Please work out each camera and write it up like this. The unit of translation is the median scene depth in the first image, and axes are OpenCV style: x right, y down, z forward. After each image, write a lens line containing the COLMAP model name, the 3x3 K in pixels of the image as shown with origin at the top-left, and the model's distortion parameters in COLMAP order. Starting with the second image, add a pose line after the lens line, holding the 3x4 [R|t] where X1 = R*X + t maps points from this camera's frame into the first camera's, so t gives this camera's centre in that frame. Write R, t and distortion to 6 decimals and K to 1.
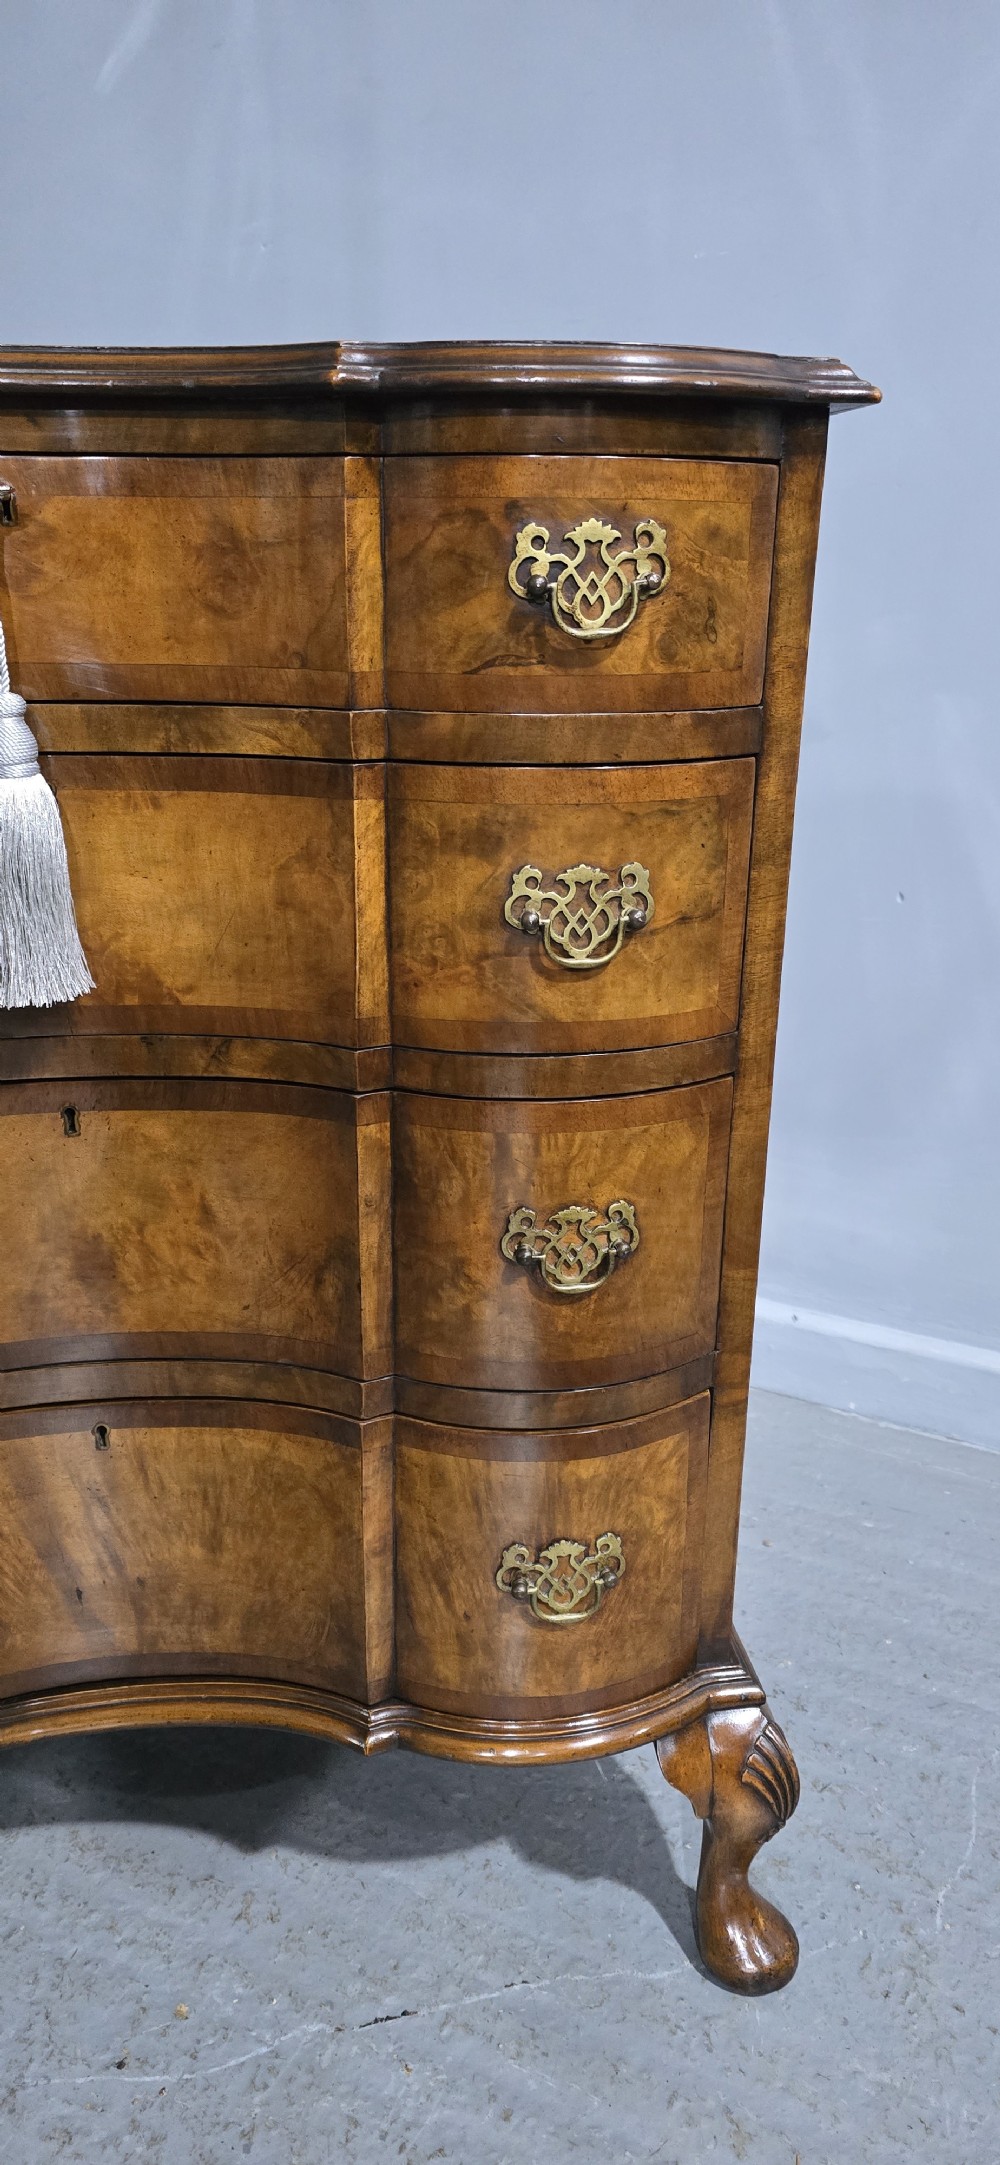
lens RADIAL K [[1475.4, 0, 494.7], [0, 1475.4, 1080.3], [0, 0, 1]] dist [0.058620, -0.065167]
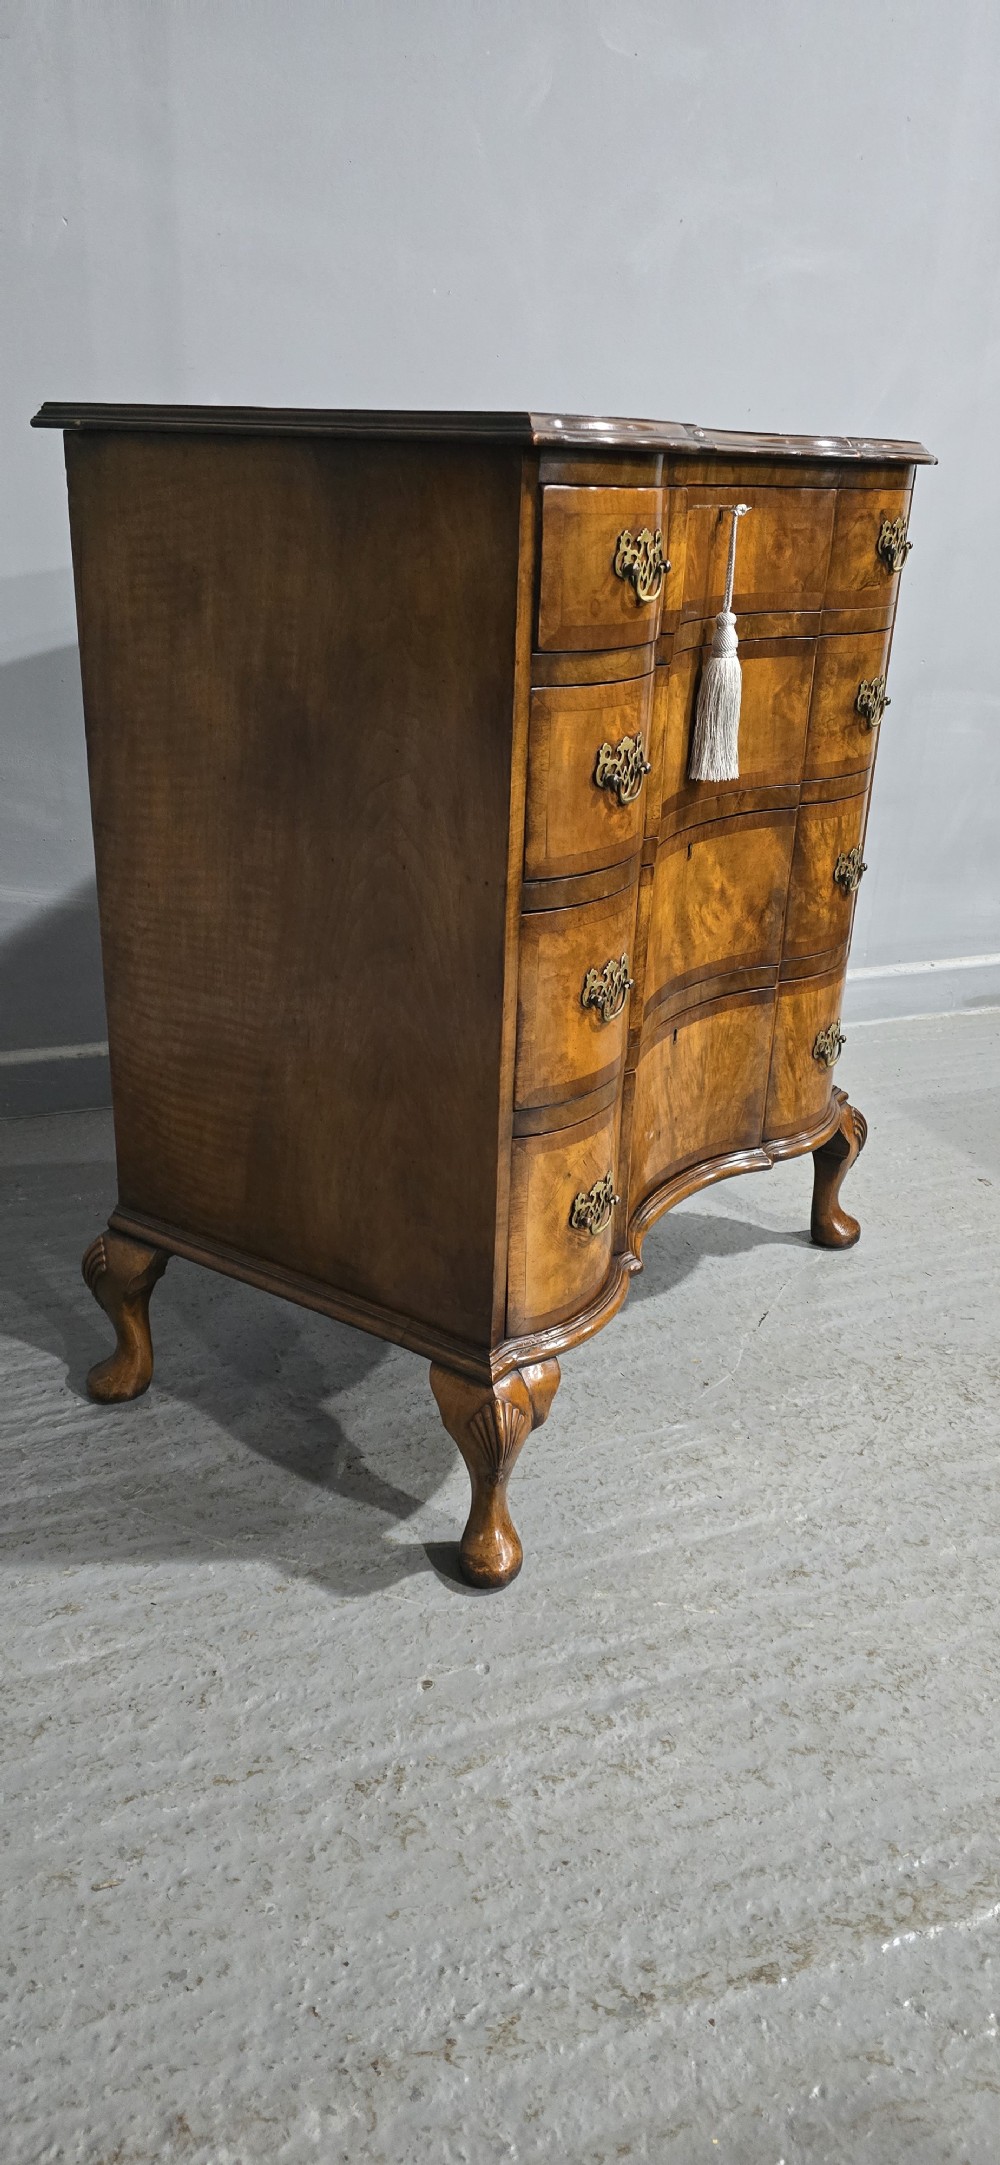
lens RADIAL K [[1475.4, 0, 505.3], [0, 1475.4, 1090.2], [0, 0, 1]] dist [0.058620, -0.065167]
pose [[0.677058, -0.273833, 0.683087, -1.833610], [0.215150, 0.961295, 0.172109, -0.053401], [-0.703778, 0.030438, 0.709768, -0.133919]]
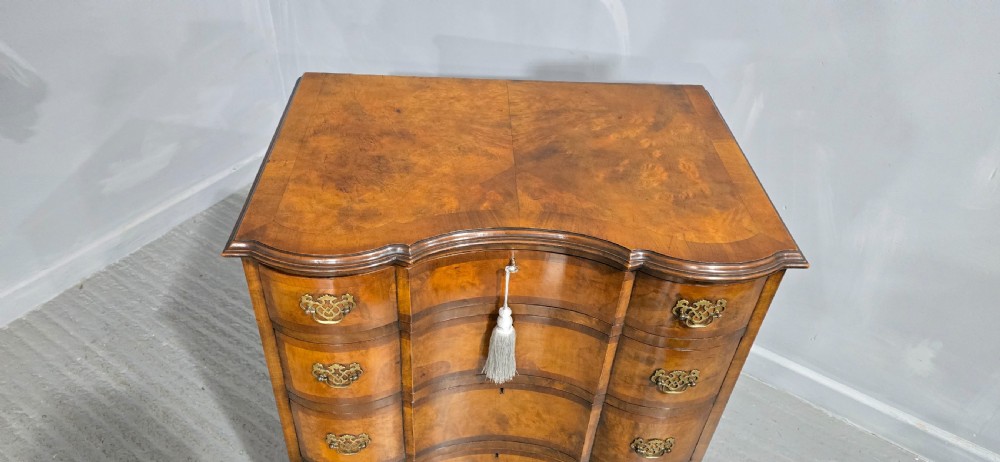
lens RADIAL K [[681.5, 0, 482.2], [0, 681.5, 220.3], [0, 0, 1]] dist [0.058620, -0.065167]
pose [[0.990956, 0.107418, -0.080424, -0.257109], [-0.074618, 0.939234, 0.335069, -0.851711], [0.111529, -0.326038, 0.938755, -0.299753]]
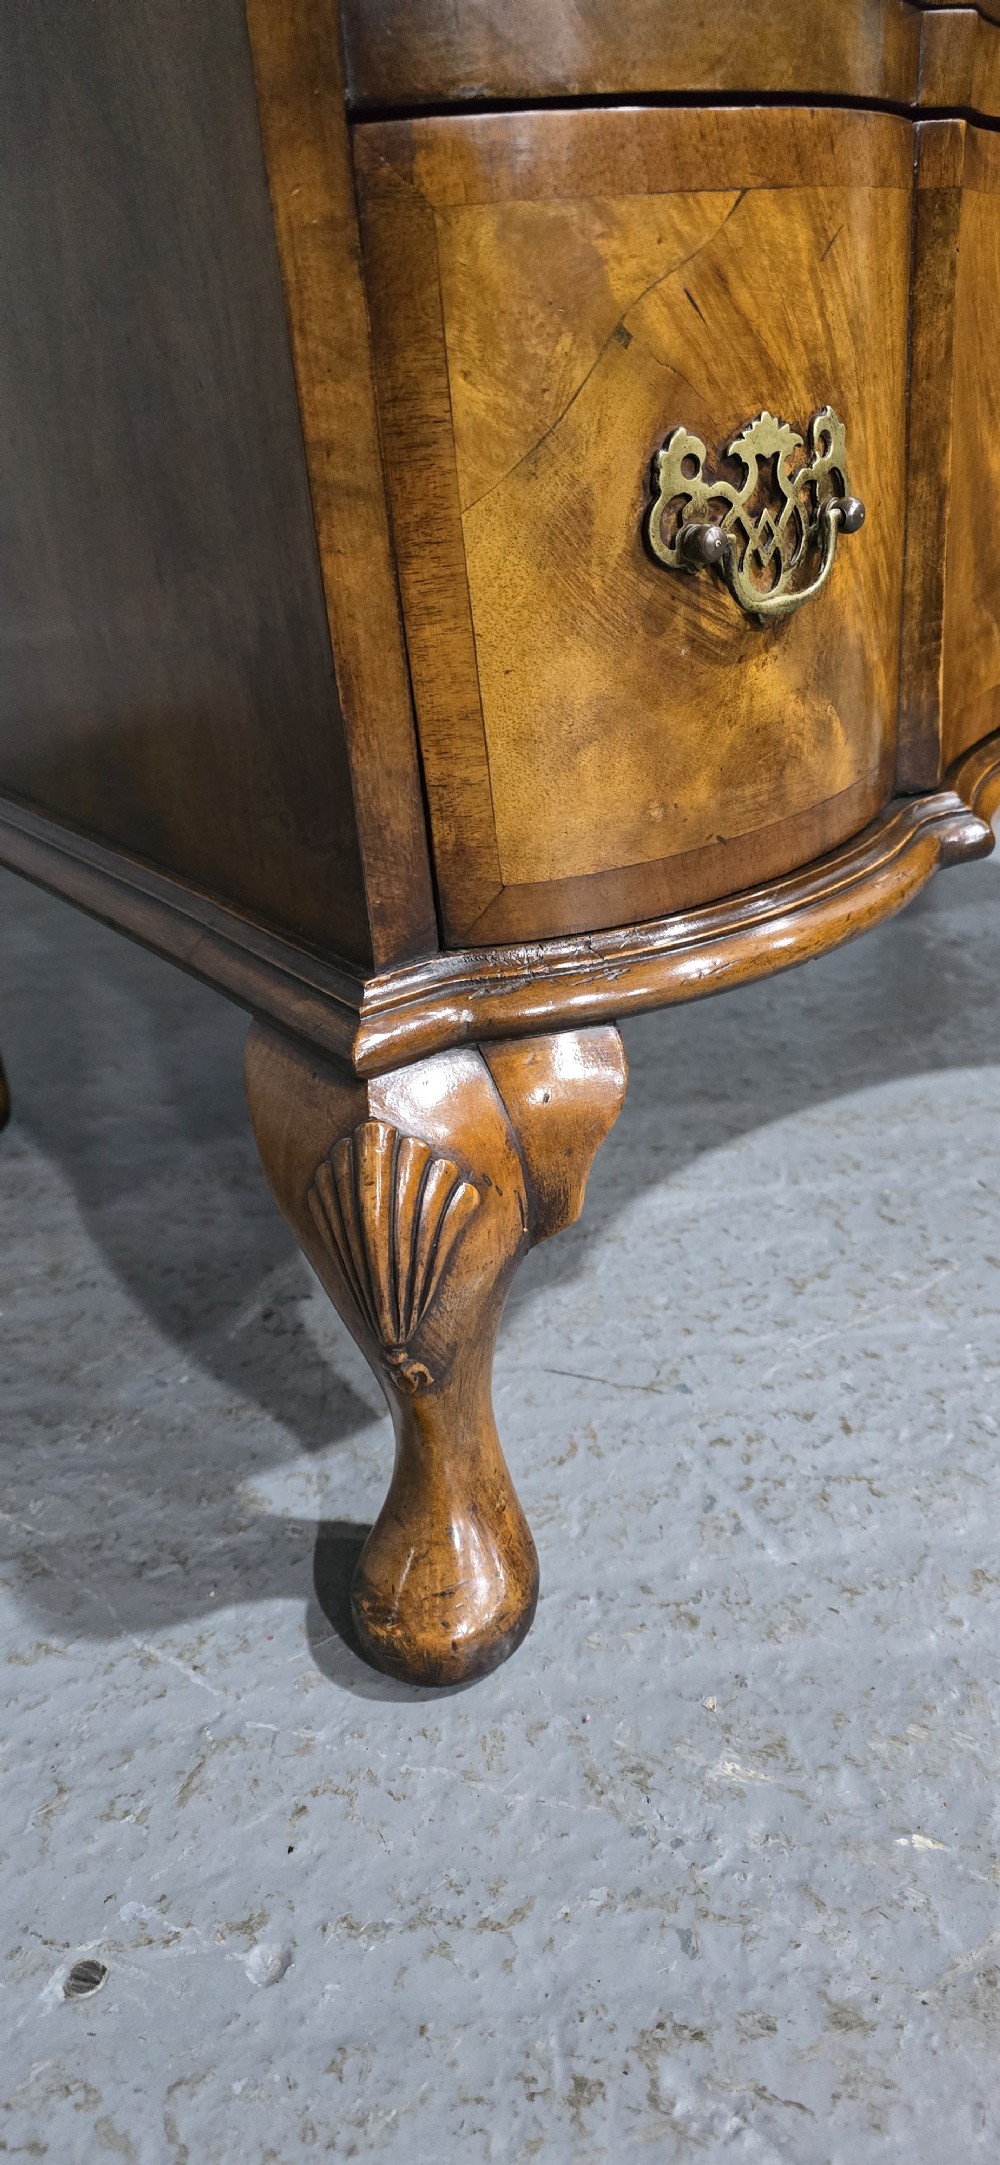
lens RADIAL K [[1475.4, 0, 501.4], [0, 1475.4, 1096.6], [0, 0, 1]] dist [0.058620, -0.065167]
pose [[0.882420, -0.279979, 0.378083, -0.950600], [0.237327, 0.958804, 0.156111, 0.488400], [-0.406216, -0.048026, 0.912514, 0.577912]]
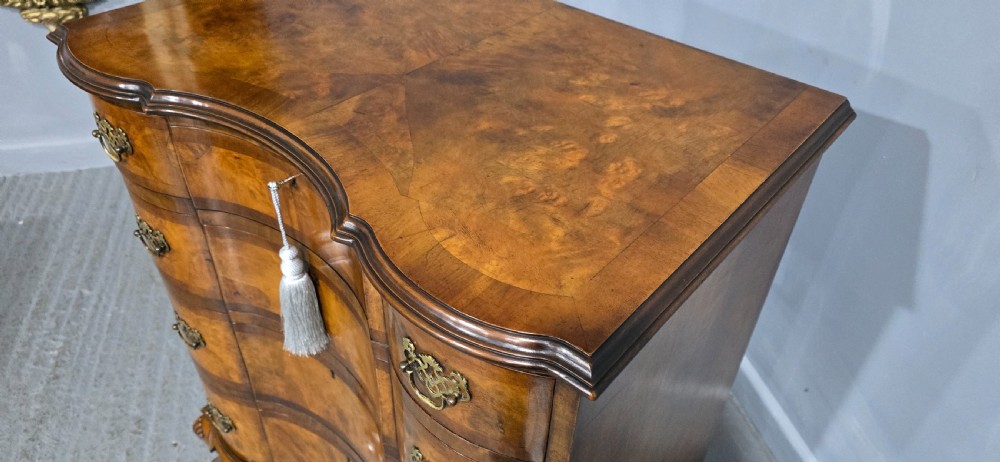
lens RADIAL K [[681.5, 0, 495.3], [0, 681.5, 229.7], [0, 0, 1]] dist [0.058620, -0.065167]
pose [[0.651970, 0.486483, -0.581609, 0.440072], [-0.270997, 0.865884, 0.420483, -0.746665], [0.708164, -0.116528, 0.696366, 0.449218]]
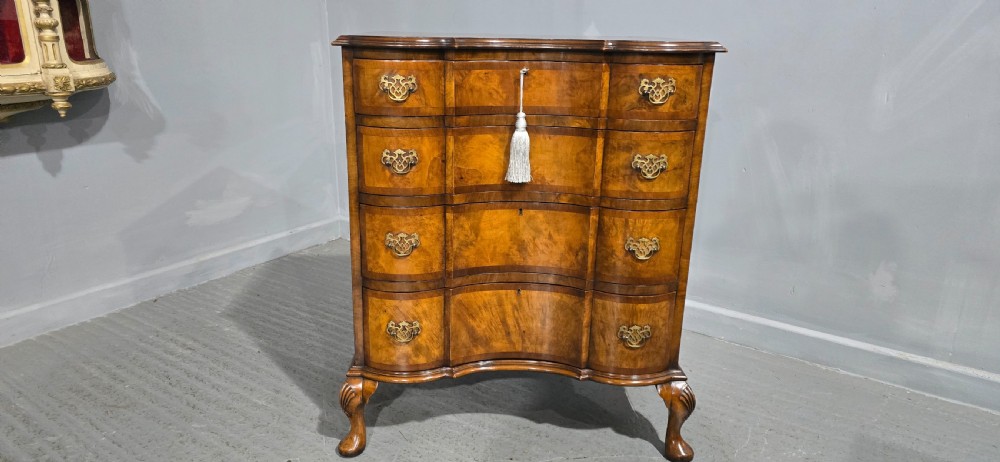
lens RADIAL K [[681.5, 0, 481.1], [0, 681.5, 222.9], [0, 0, 1]] dist [0.058620, -0.065167]
pose [[0.989534, 0.050699, -0.135100, -0.140568], [-0.056638, 0.997574, -0.040483, 0.148640], [0.132720, 0.047711, 0.990005, -0.950317]]
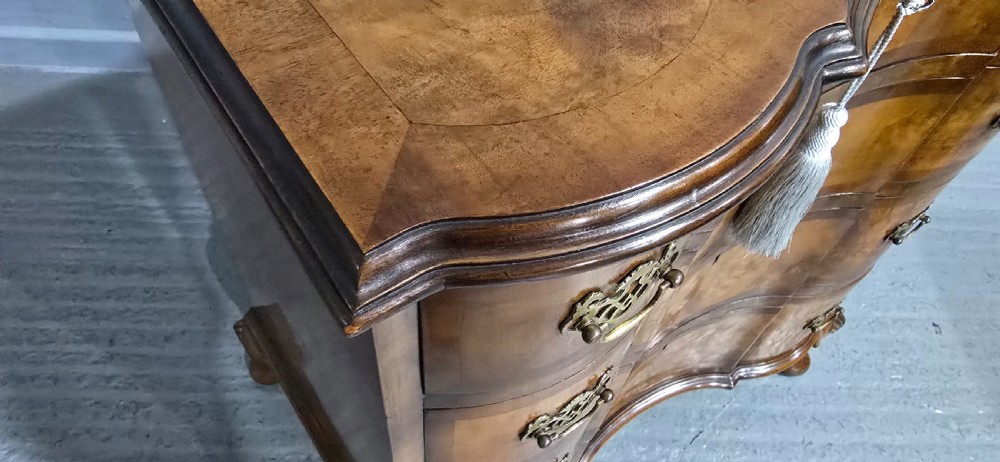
lens RADIAL K [[681.5, 0, 457.5], [0, 681.5, 222.5], [0, 0, 1]] dist [0.058620, -0.065167]
pose [[0.906157, -0.331707, 0.262391, -0.806450], [0.119566, 0.796002, 0.593367, -0.565807], [-0.405688, -0.506311, 0.760964, 0.527876]]
